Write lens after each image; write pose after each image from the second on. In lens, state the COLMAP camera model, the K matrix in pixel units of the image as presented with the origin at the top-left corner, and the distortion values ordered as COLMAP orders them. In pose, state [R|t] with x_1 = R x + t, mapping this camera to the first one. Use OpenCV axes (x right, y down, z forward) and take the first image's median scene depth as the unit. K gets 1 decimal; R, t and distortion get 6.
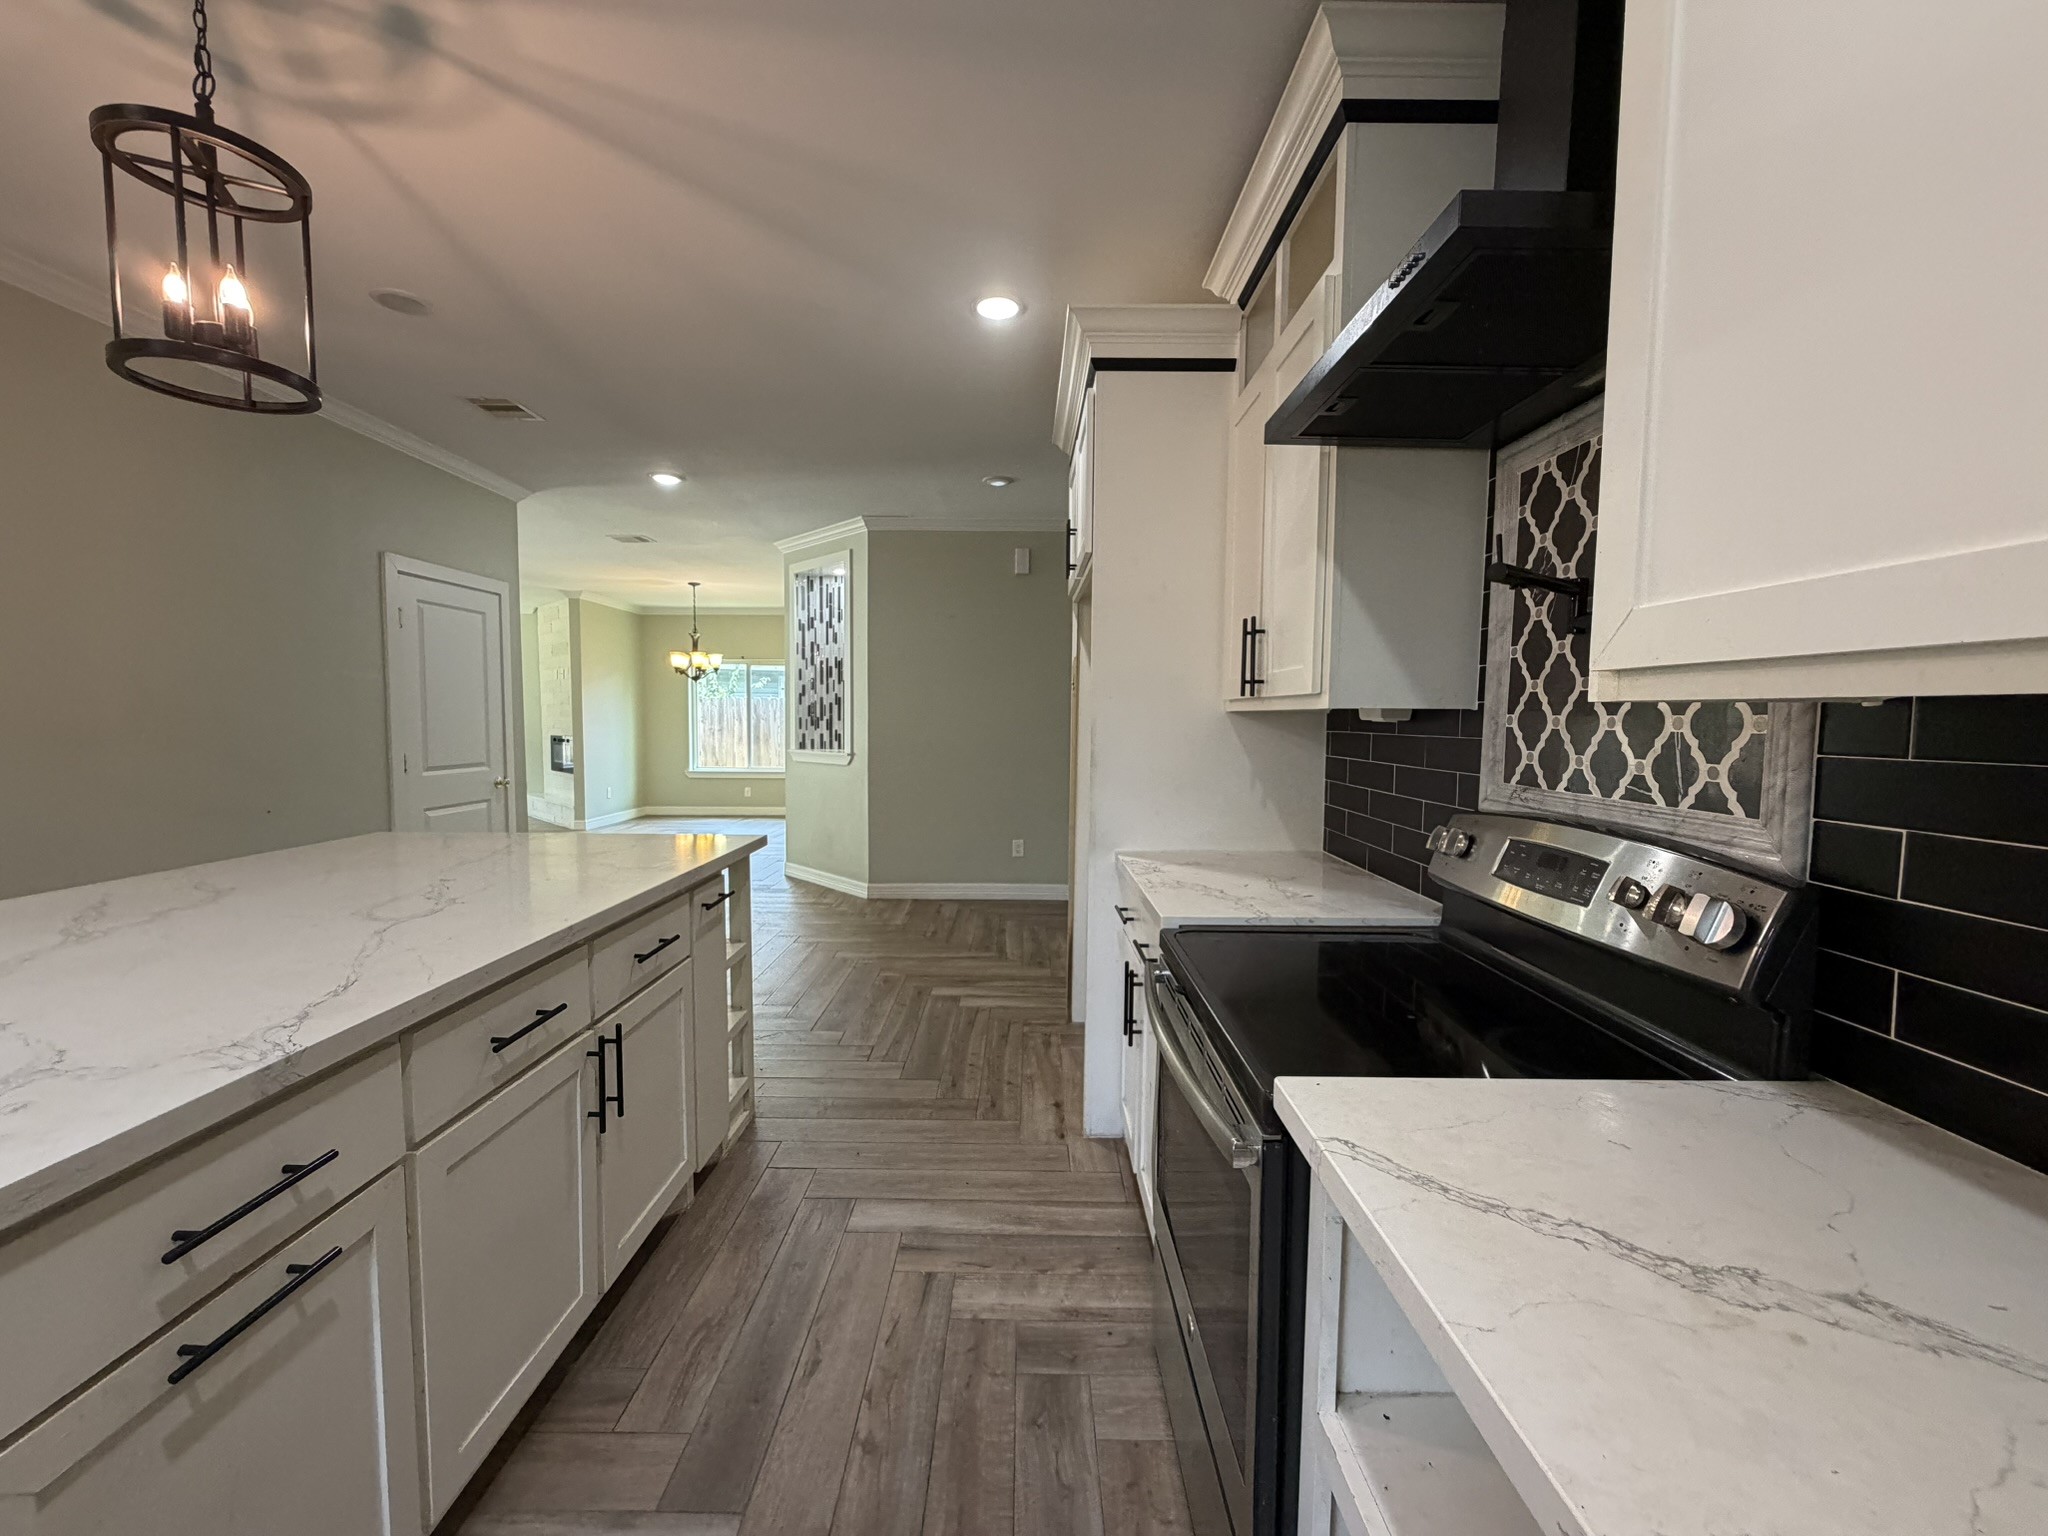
lens RADIAL K [[817.8, 0, 1017.0], [0, 817.8, 771.6], [0, 0, 1]] dist [0.000296, 0.000125]
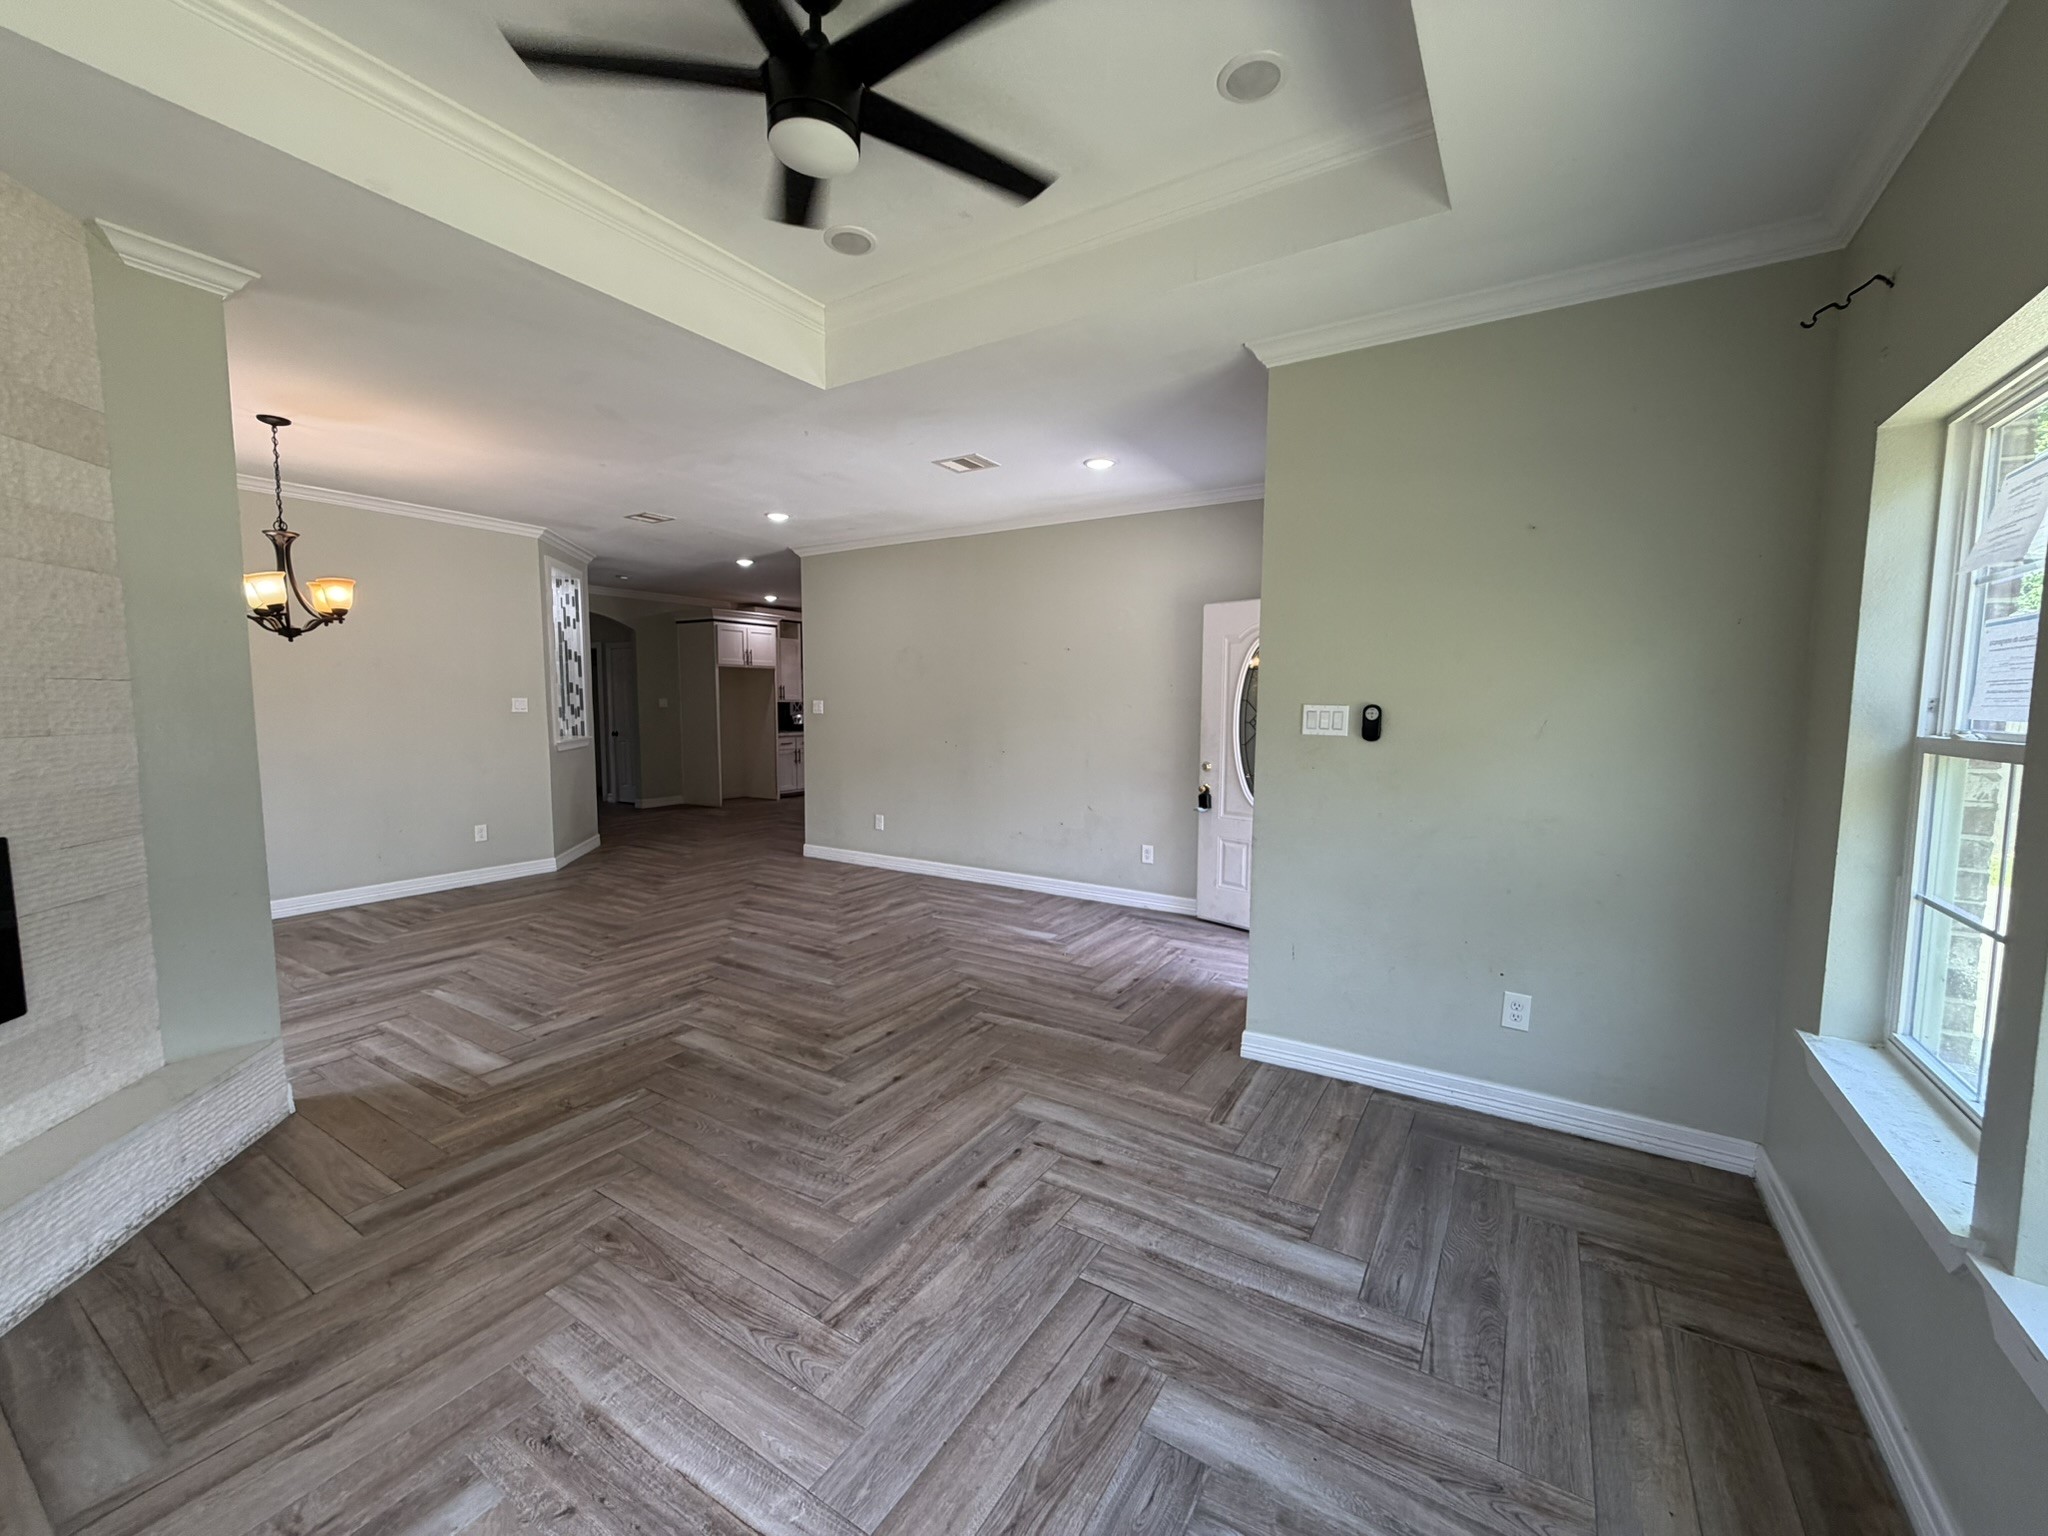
lens RADIAL K [[817.8, 0, 1024.7], [0, 817.8, 769.9], [0, 0, 1]] dist [0.000296, 0.000125]
pose [[-0.848014, -0.054968, 0.527115, -2.373171], [0.026793, 0.988888, 0.146226, -0.227489], [-0.529295, 0.138125, -0.837119, 2.850209]]
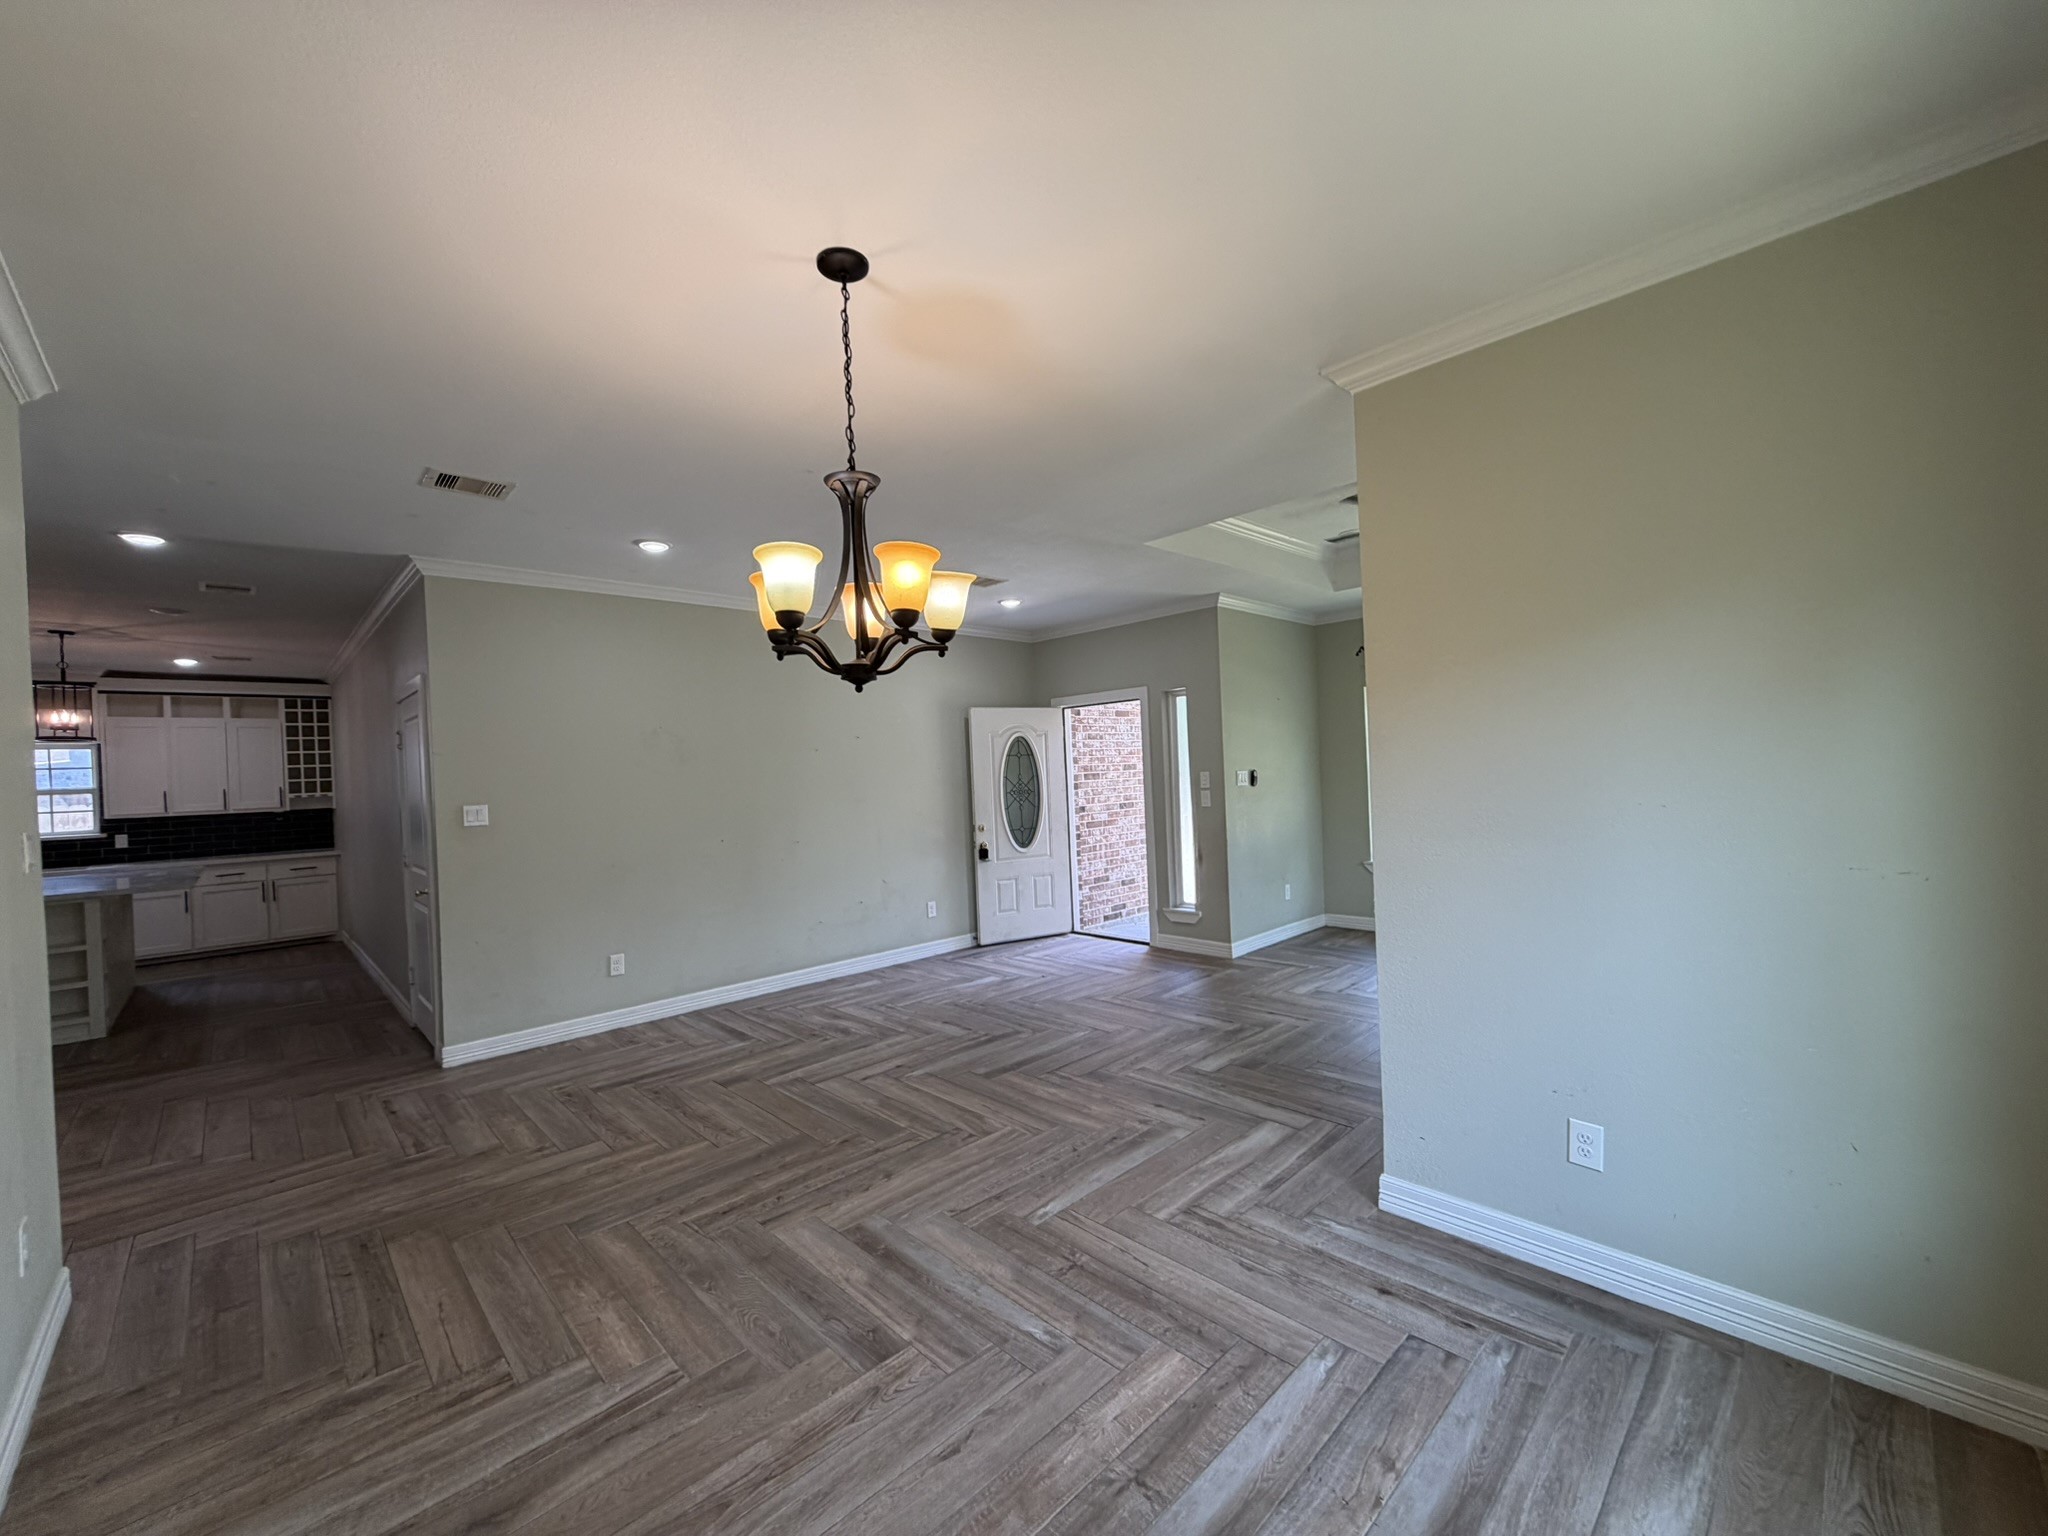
lens RADIAL K [[817.8, 0, 1012.8], [0, 817.8, 765.8], [0, 0, 1]] dist [0.000296, 0.000125]
pose [[-0.721851, 0.019598, -0.691771, -0.642591], [-0.010331, 0.999182, 0.039087, -0.235205], [0.691972, 0.035362, -0.721058, 2.900514]]
